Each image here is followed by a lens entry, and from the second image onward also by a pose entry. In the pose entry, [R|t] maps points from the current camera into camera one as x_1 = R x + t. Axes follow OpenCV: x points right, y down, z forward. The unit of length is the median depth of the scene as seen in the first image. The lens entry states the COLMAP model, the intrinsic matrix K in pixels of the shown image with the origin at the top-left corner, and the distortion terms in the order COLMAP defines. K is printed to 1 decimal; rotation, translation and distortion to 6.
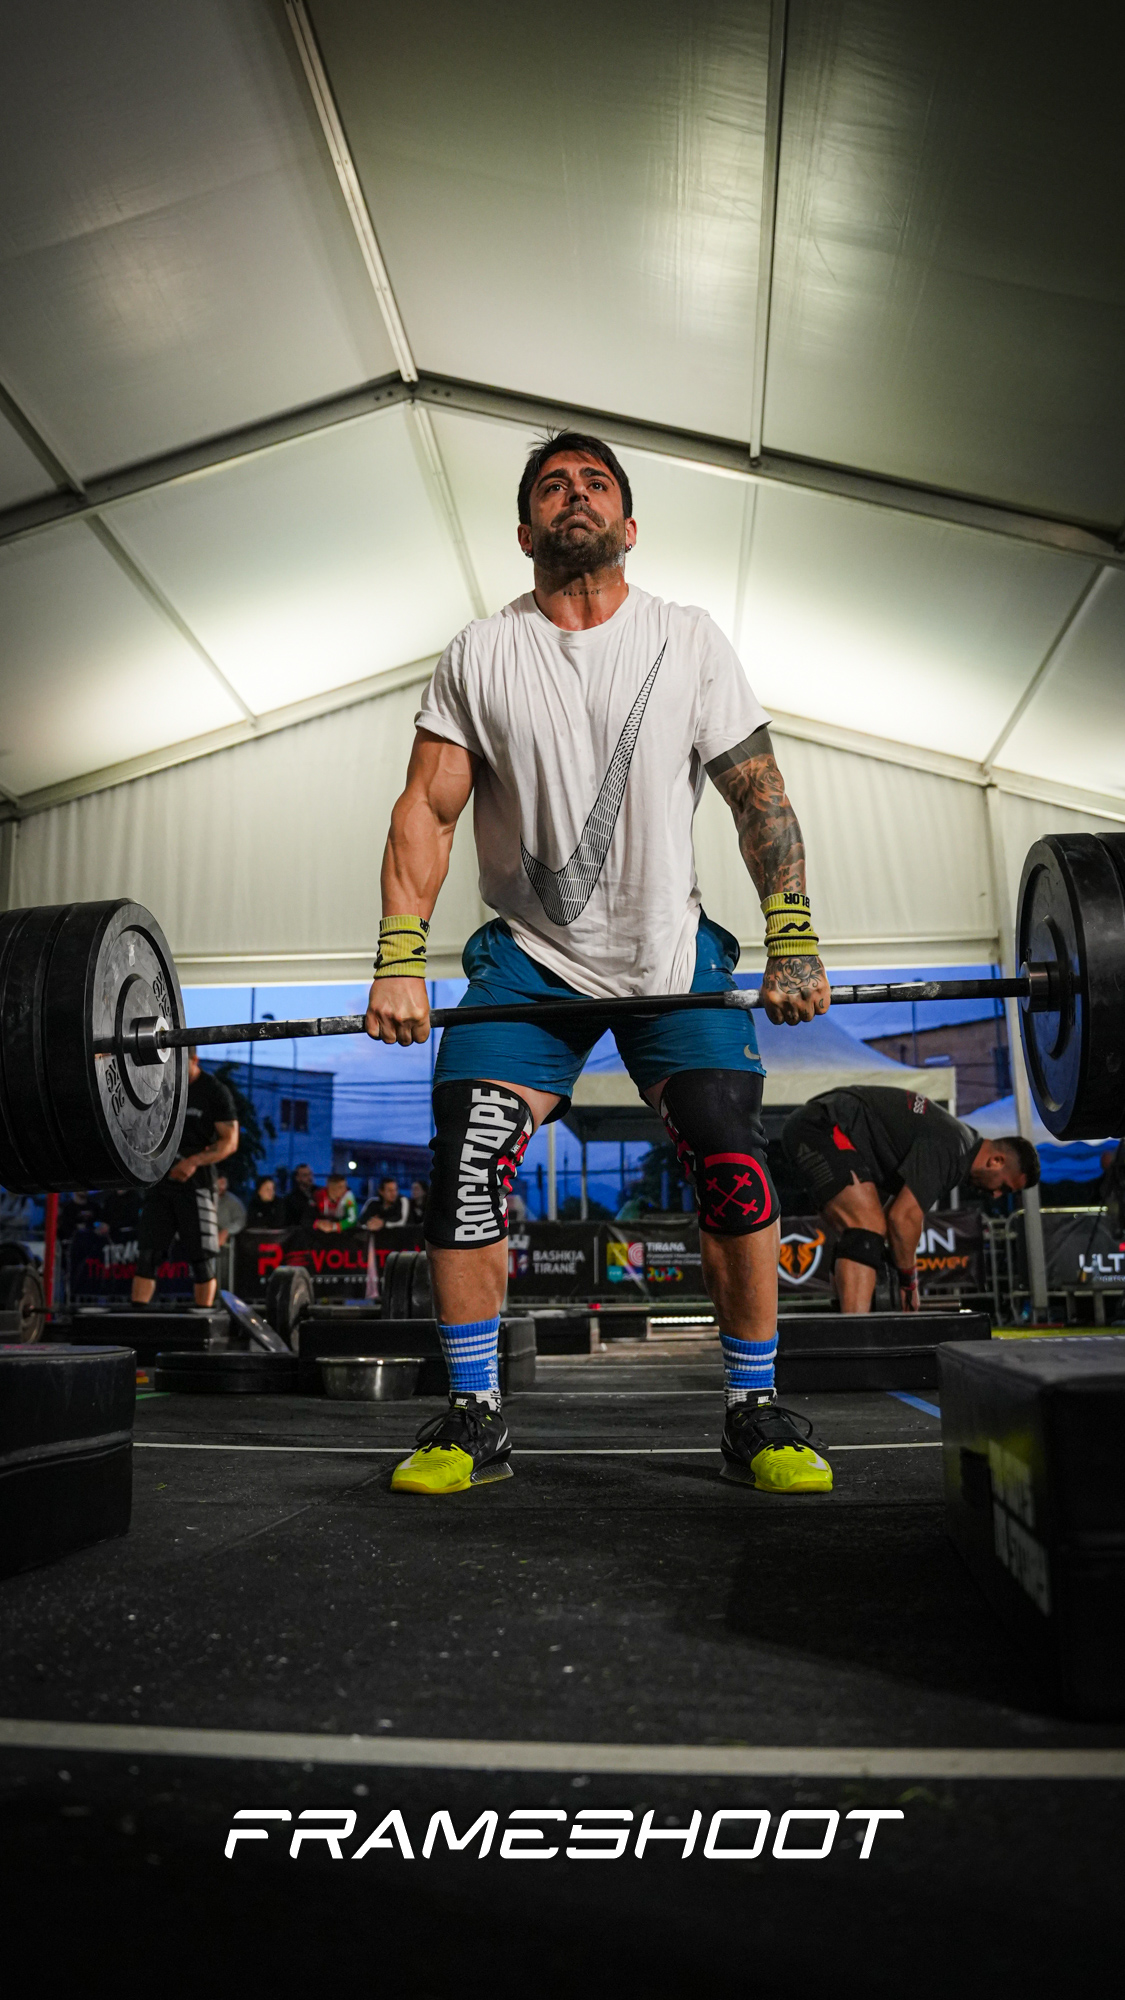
lens RADIAL K [[1591.7, 0, 516.4], [0, 1591.7, 870.9], [0, 0, 1]] dist [-0.160617, 0.063988]
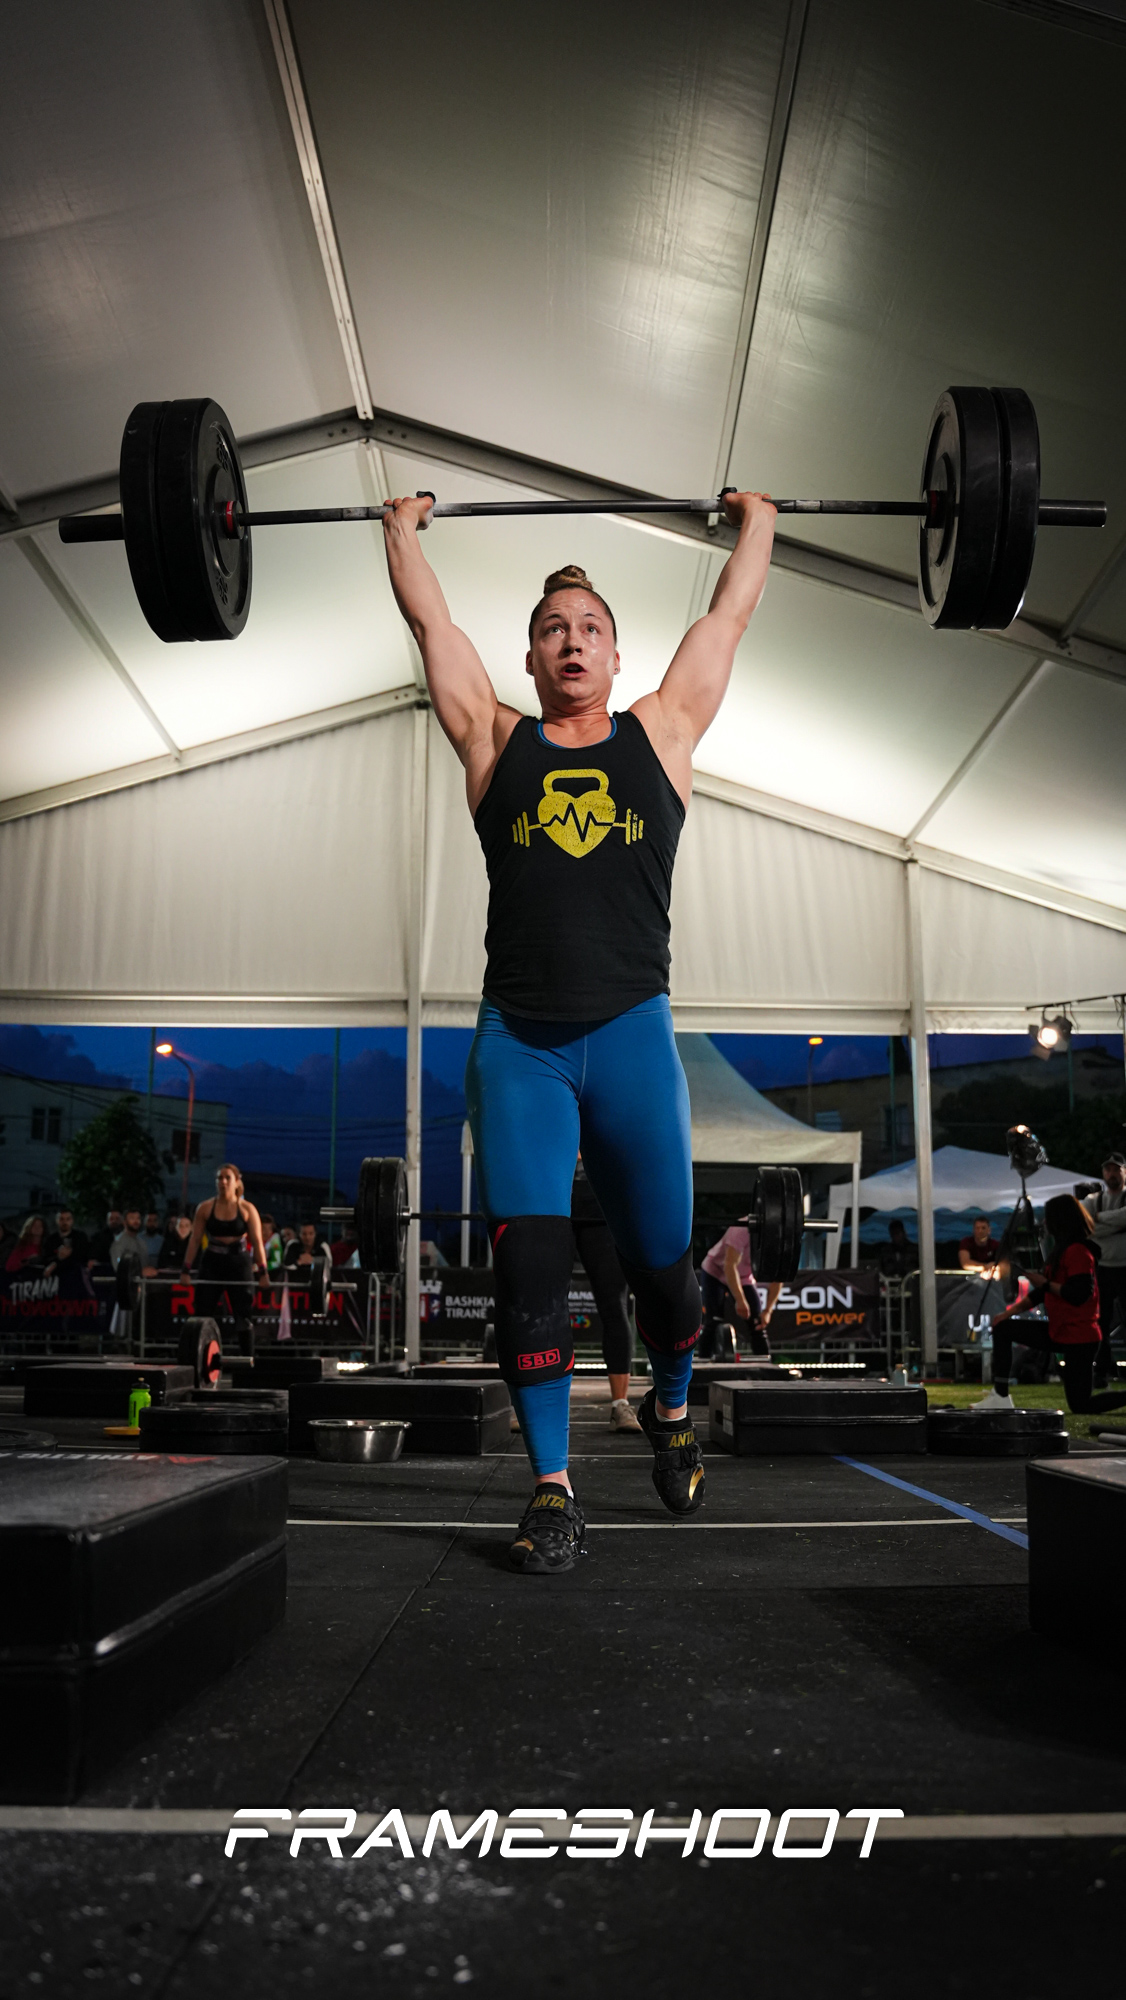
lens RADIAL K [[1594.7, 0, 621.1], [0, 1594.7, 1088.7], [0, 0, 1]] dist [-0.141564, 0.086245]
pose [[0.990432, 0.034261, 0.133683, -0.019025], [-0.049038, 0.992846, 0.108863, -0.009812], [-0.128997, -0.114377, 0.985027, -0.011415]]
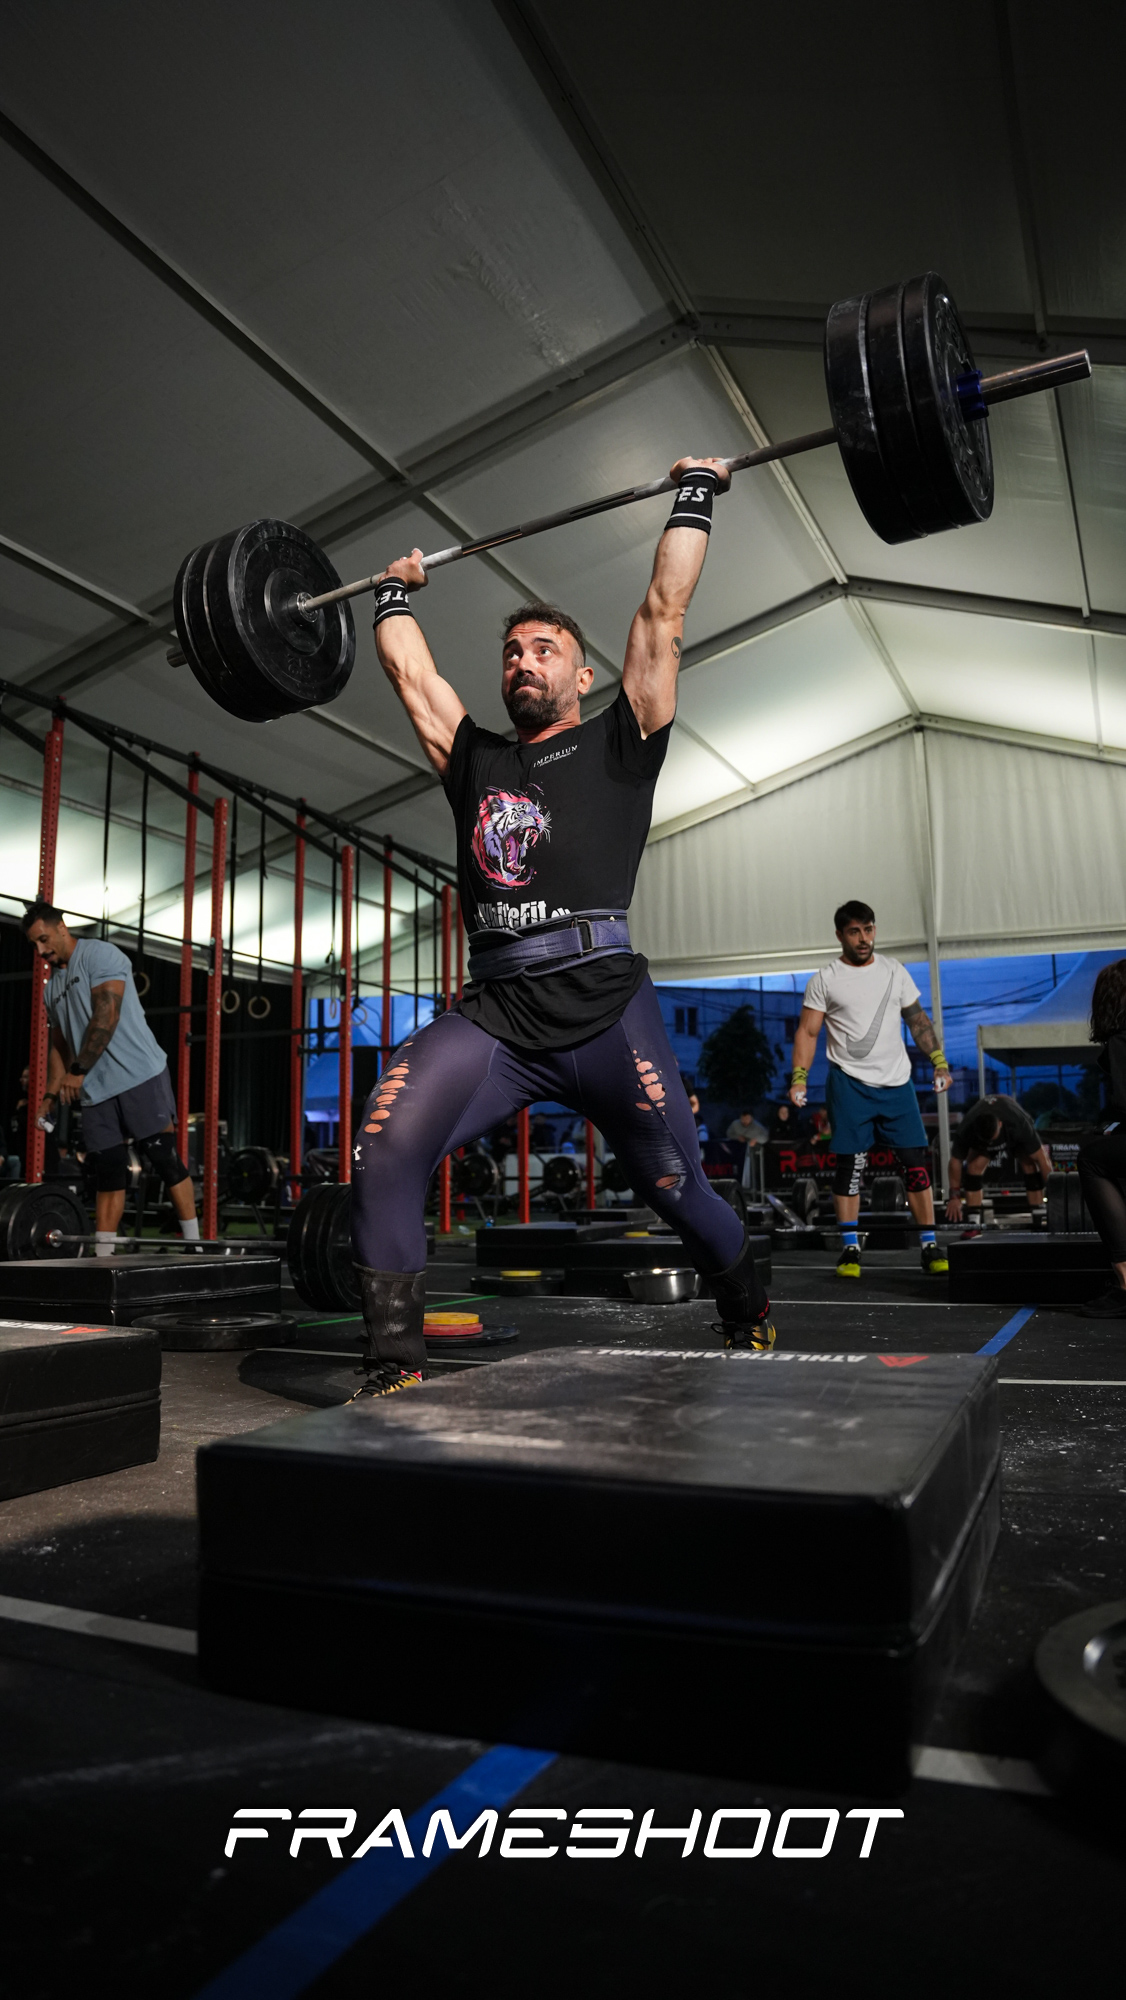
lens RADIAL K [[1371.7, 0, 575.6], [0, 1371.7, 994.8], [0, 0, 1]] dist [-0.140805, 0.012857]
pose [[0.955257, -0.044003, -0.292485, 0.033412], [0.083190, 0.988924, 0.122921, -0.079625], [0.283837, -0.141754, 0.948337, -0.240892]]
